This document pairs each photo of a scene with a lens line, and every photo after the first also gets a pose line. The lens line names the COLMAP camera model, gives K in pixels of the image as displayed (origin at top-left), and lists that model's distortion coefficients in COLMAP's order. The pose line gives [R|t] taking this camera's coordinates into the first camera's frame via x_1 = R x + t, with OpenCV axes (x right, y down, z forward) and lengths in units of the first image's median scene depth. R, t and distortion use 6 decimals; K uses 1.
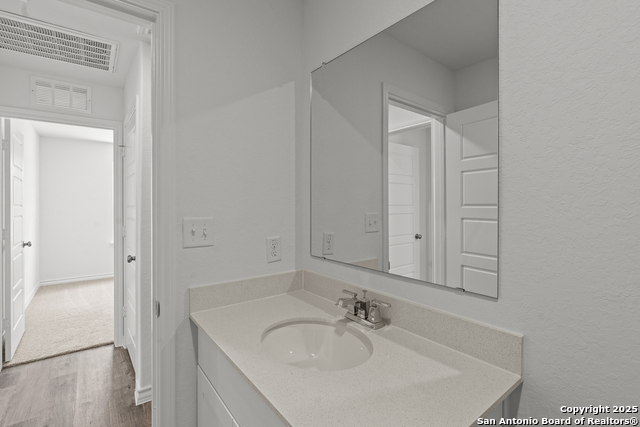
lens RADIAL K [[300.9, 0, 319.3], [0, 300.9, 207.3], [0, 0, 1]] dist [0.000090, 0.000299]
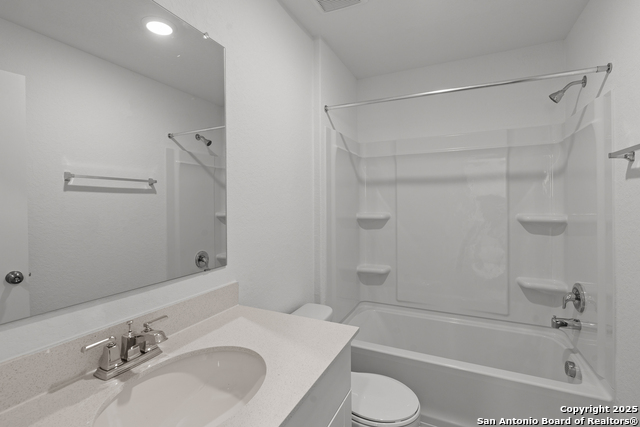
lens RADIAL K [[300.9, 0, 319.3], [0, 300.9, 207.3], [0, 0, 1]] dist [0.000090, 0.000299]
pose [[-0.442267, -0.011903, 0.896804, -0.851104], [0.018224, 0.999586, 0.022254, -0.011701], [-0.896698, 0.026186, -0.441867, 1.082622]]
